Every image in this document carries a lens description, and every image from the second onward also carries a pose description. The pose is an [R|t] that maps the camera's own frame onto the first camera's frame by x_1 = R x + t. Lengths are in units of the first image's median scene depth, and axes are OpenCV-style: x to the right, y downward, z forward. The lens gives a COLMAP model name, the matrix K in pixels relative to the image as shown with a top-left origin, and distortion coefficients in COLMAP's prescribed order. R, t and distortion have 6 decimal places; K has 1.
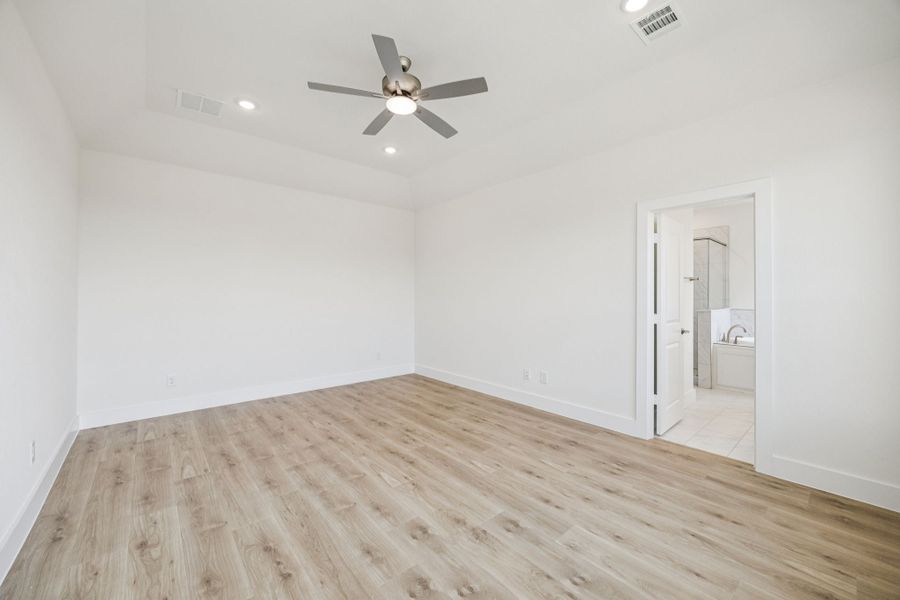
lens RADIAL K [[344.7, 0, 450.0], [0, 344.7, 295.7], [0, 0, 1]] dist [-0.000463, -0.000083]
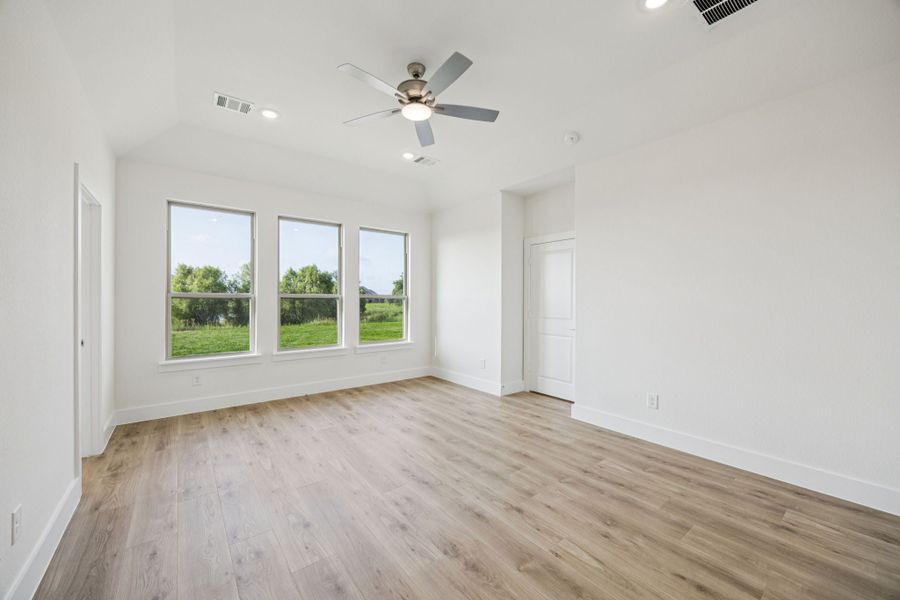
lens RADIAL K [[344.7, 0, 445.0], [0, 344.7, 301.1], [0, 0, 1]] dist [-0.000463, -0.000083]
pose [[-0.998074, -0.005843, 0.061758, -0.309270], [-0.005713, 0.999981, 0.002273, 0.004222], [-0.061770, 0.001916, -0.998089, 2.151248]]
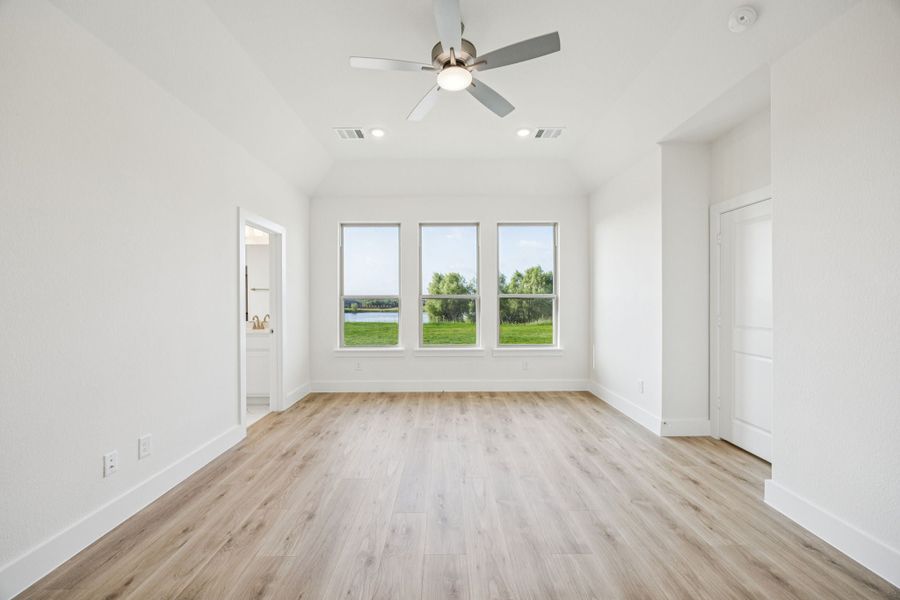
lens RADIAL K [[344.7, 0, 448.1], [0, 344.7, 300.6], [0, 0, 1]] dist [-0.000463, -0.000083]
pose [[-0.758130, -0.000899, 0.652103, -0.740794], [0.001082, 0.999996, 0.002636, 0.003472], [-0.652102, 0.002704, -0.758126, 1.783243]]
